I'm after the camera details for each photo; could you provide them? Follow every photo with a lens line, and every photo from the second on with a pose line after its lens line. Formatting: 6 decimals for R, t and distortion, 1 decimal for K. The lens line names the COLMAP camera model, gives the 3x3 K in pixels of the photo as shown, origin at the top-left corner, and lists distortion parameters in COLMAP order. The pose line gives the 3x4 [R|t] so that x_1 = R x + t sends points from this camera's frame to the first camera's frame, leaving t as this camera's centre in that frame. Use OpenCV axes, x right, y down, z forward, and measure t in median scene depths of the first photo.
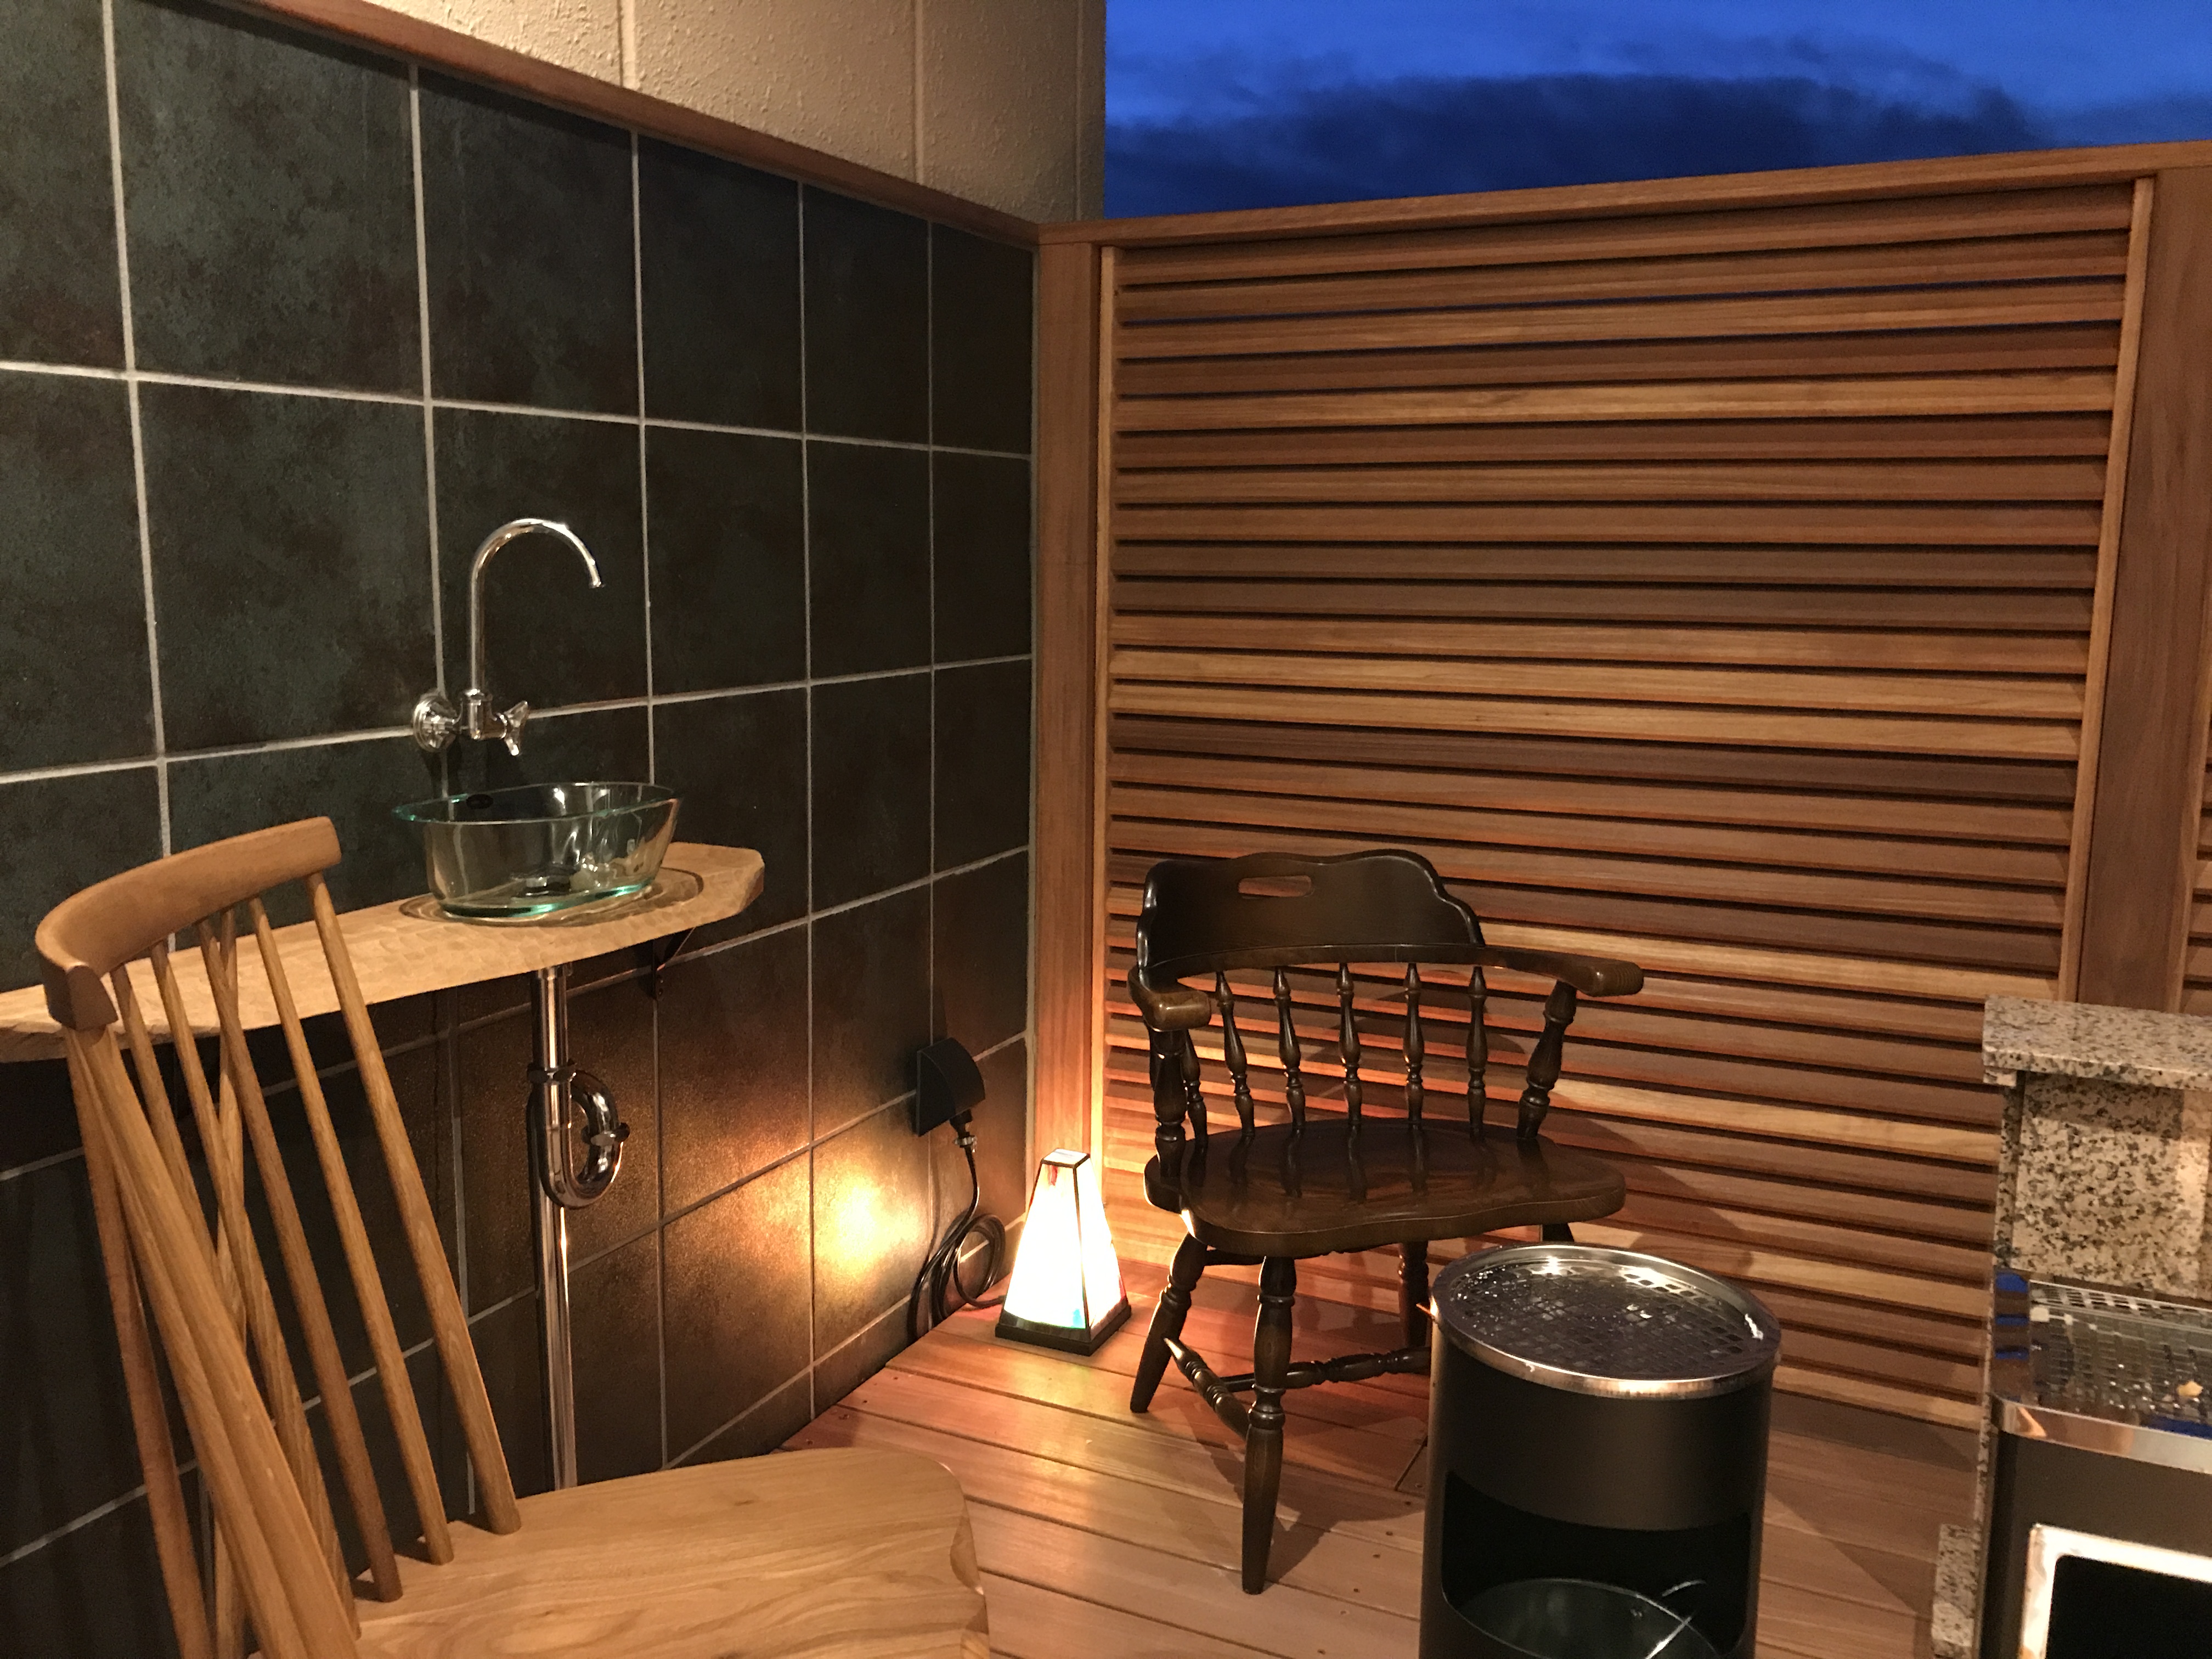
lens RADIAL K [[1812.9, 0, 1102.6], [0, 1812.9, 828.8], [0, 0, 1]] dist [0.029688, -0.025386]
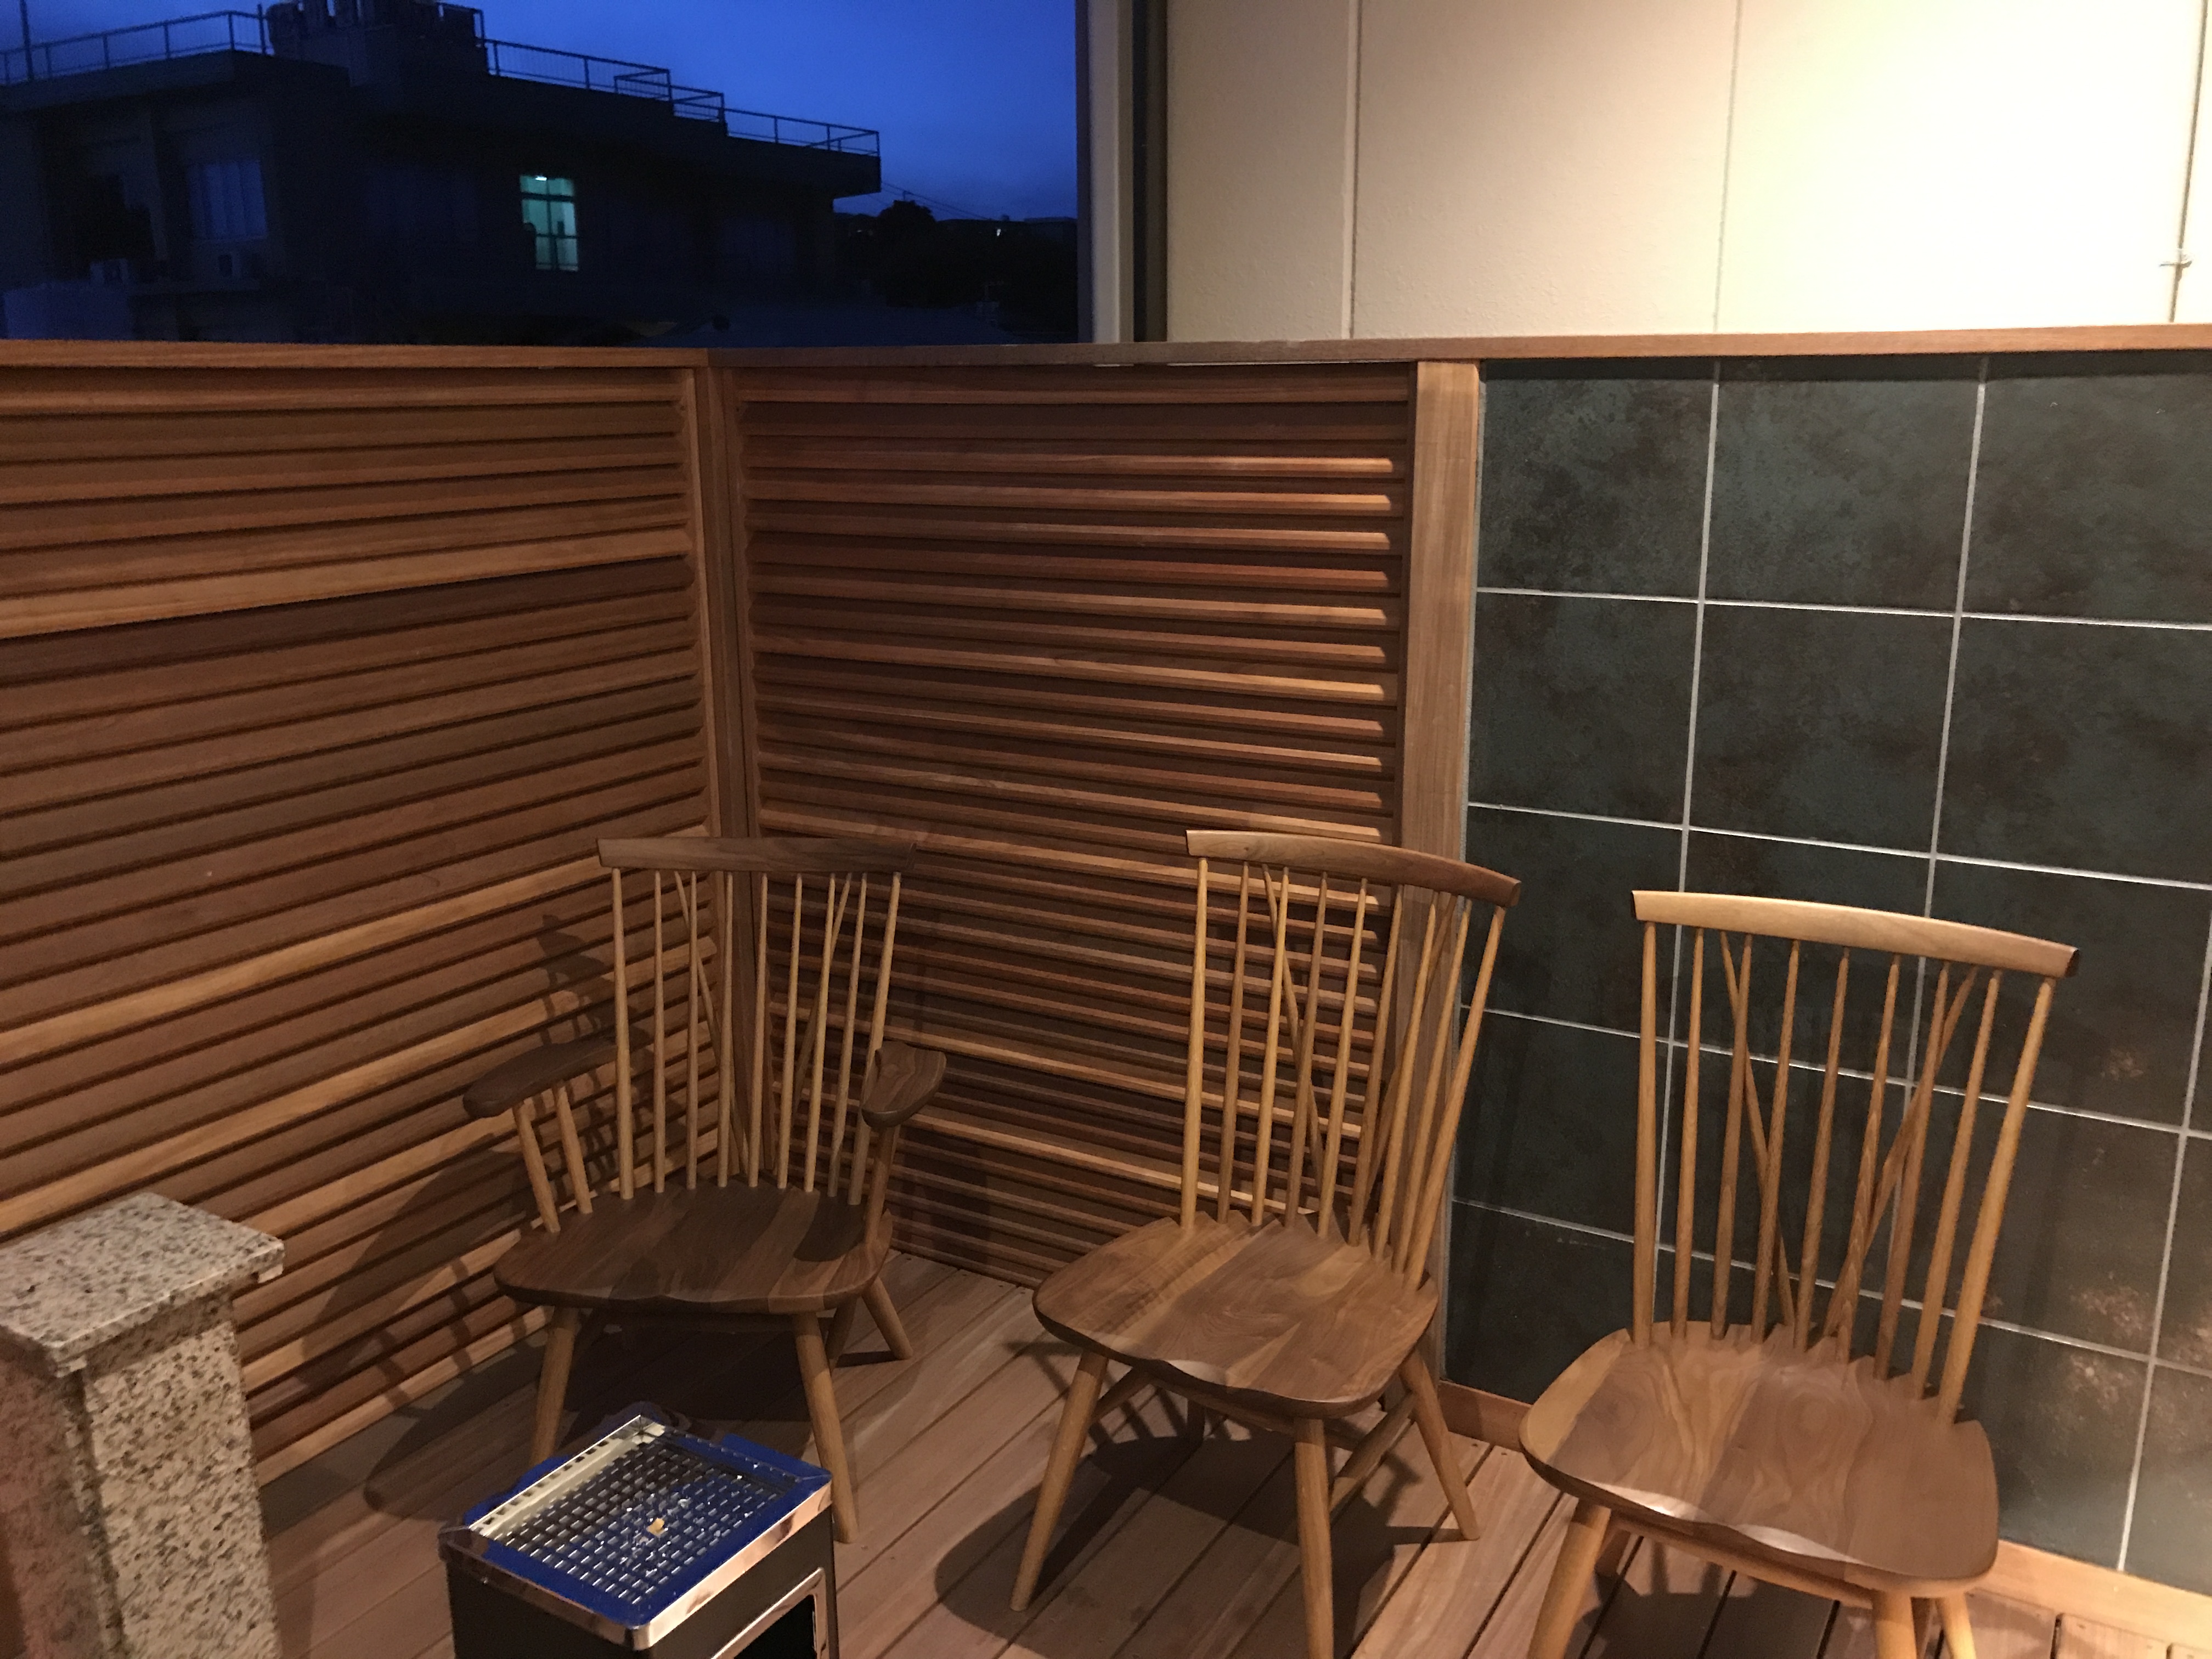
lens RADIAL K [[1812.9, 0, 1106.7], [0, 1812.9, 816.7], [0, 0, 1]] dist [0.029688, -0.025386]
pose [[0.078248, -0.240673, 0.967447, -0.345630], [0.162297, 0.960552, 0.225831, -0.278743], [-0.983635, 0.139343, 0.114222, 0.296127]]
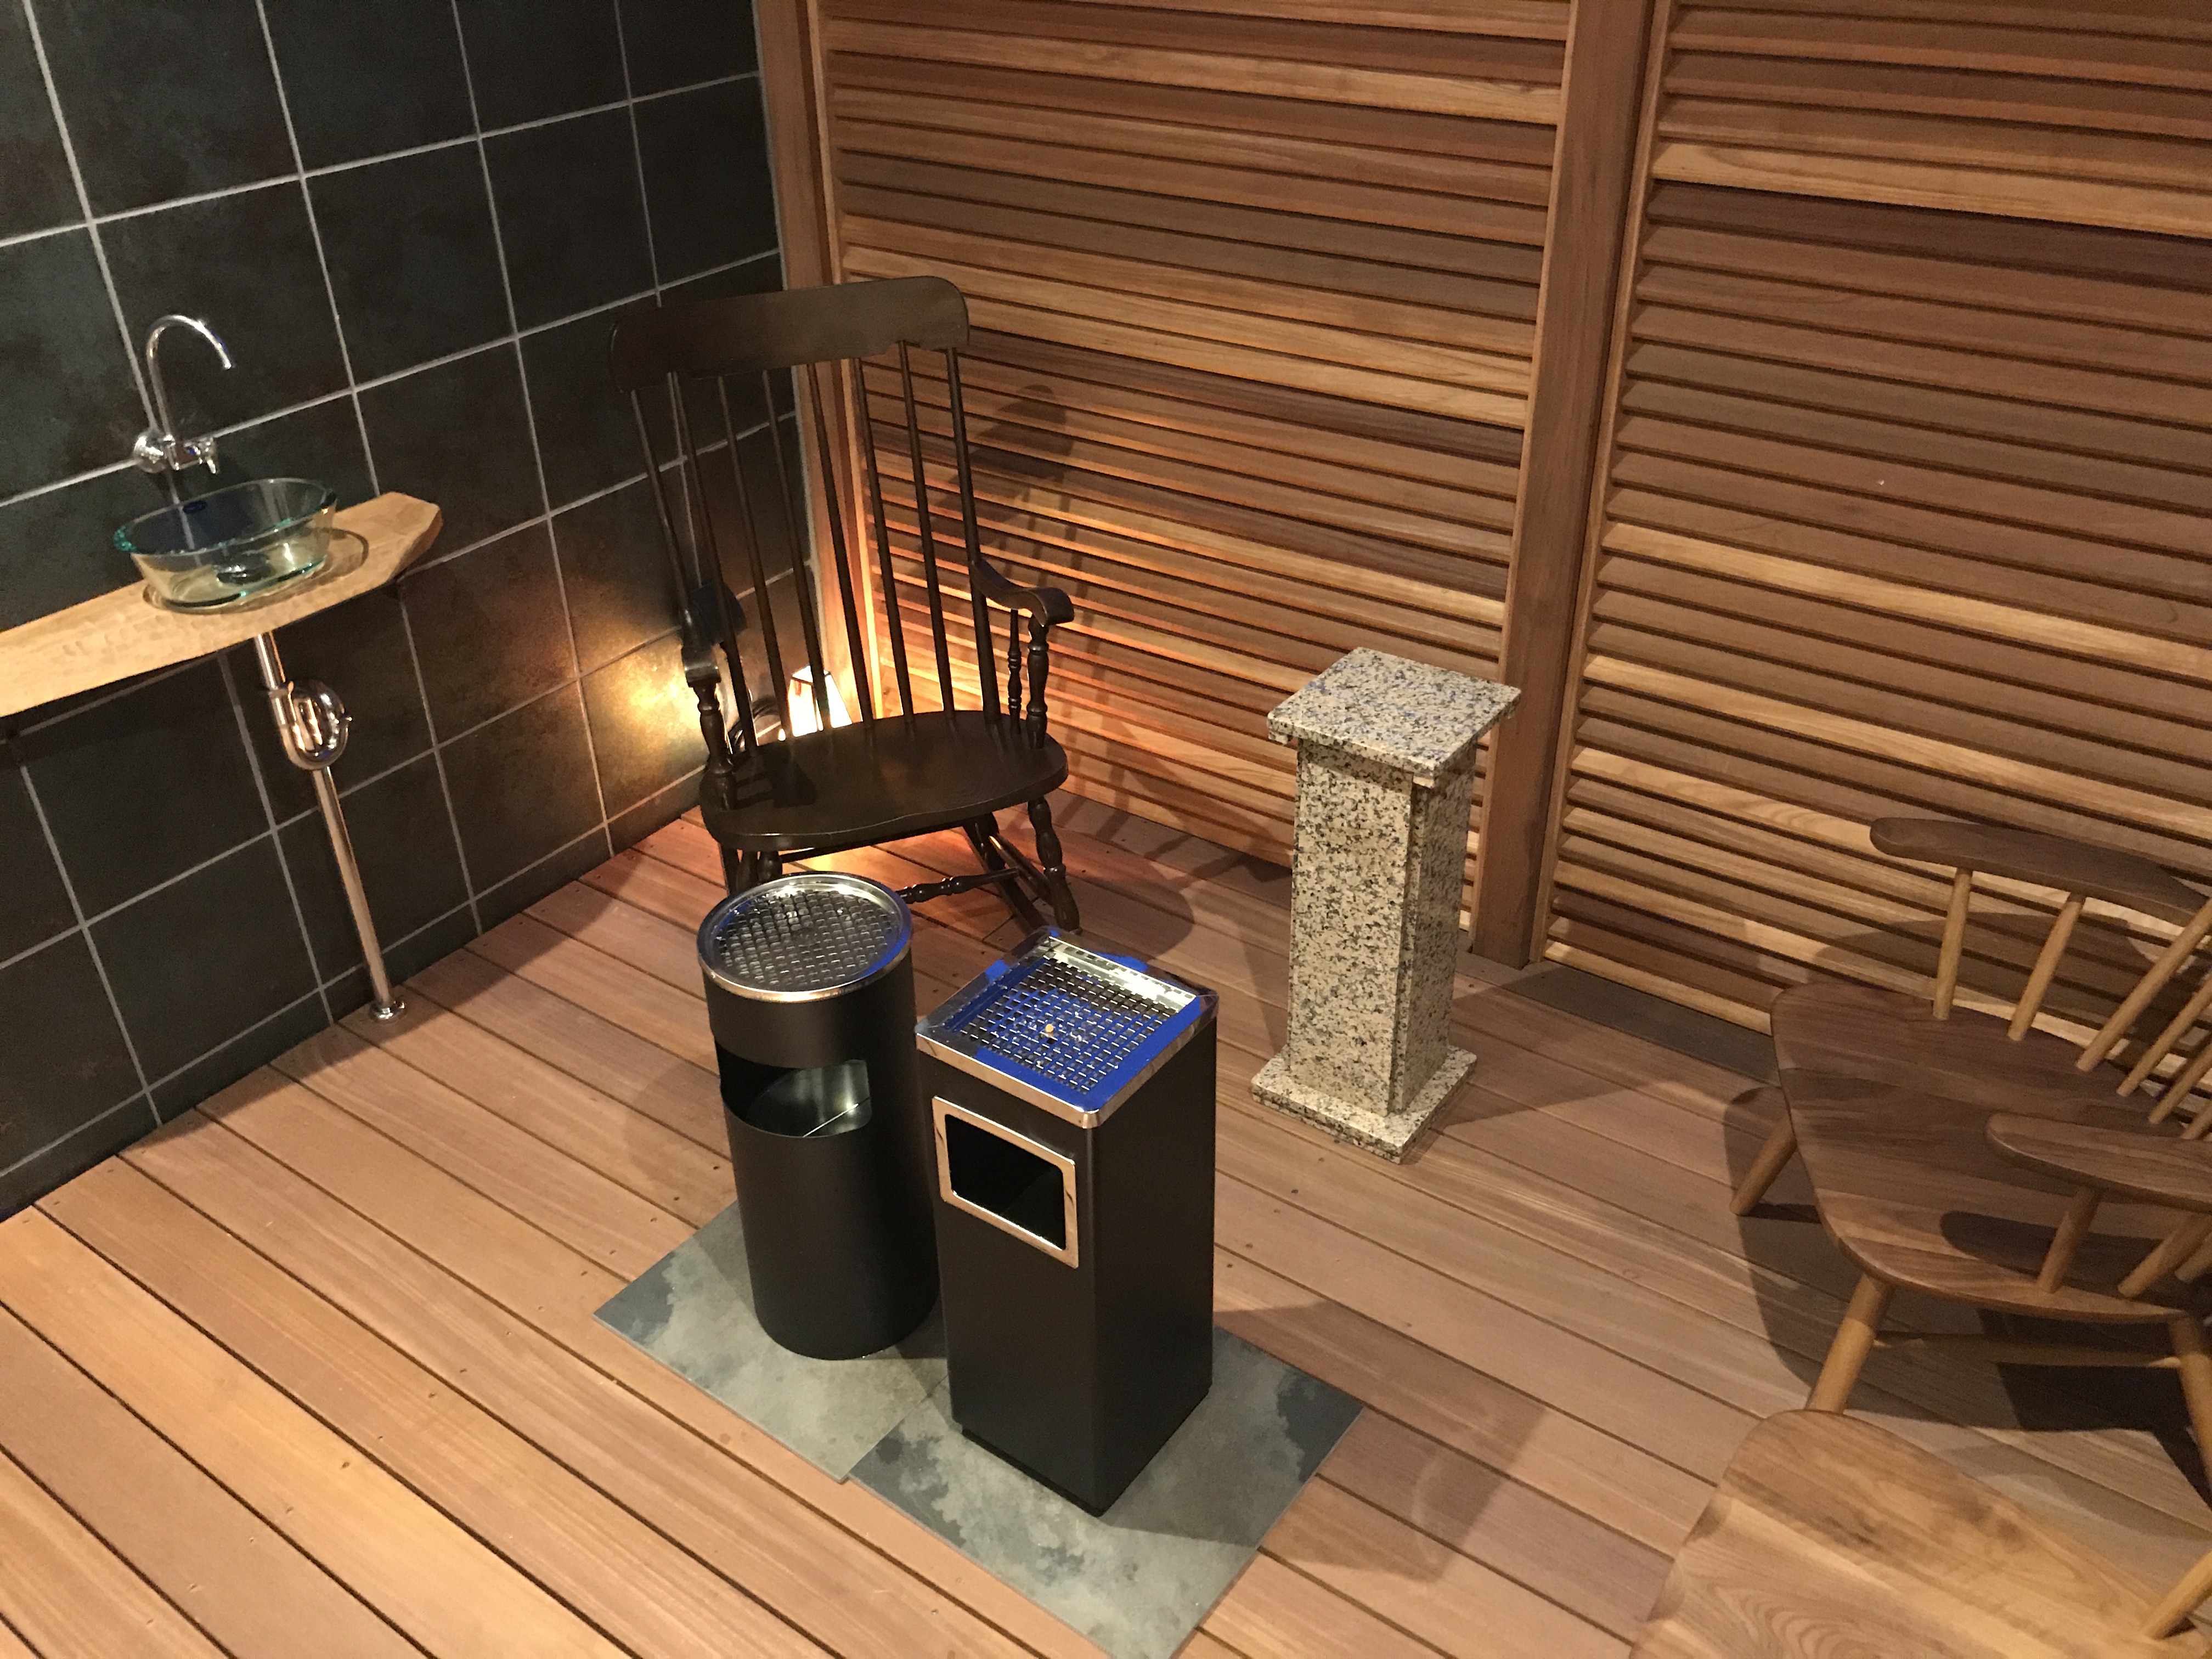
lens RADIAL K [[1812.9, 0, 1106.8], [0, 1812.9, 809.6], [0, 0, 1]] dist [0.029688, -0.025386]
pose [[0.987775, 0.059054, -0.144269, 0.562361], [0.000566, 0.924103, 0.382144, -0.328205], [0.155887, -0.377554, 0.912772, -0.272368]]
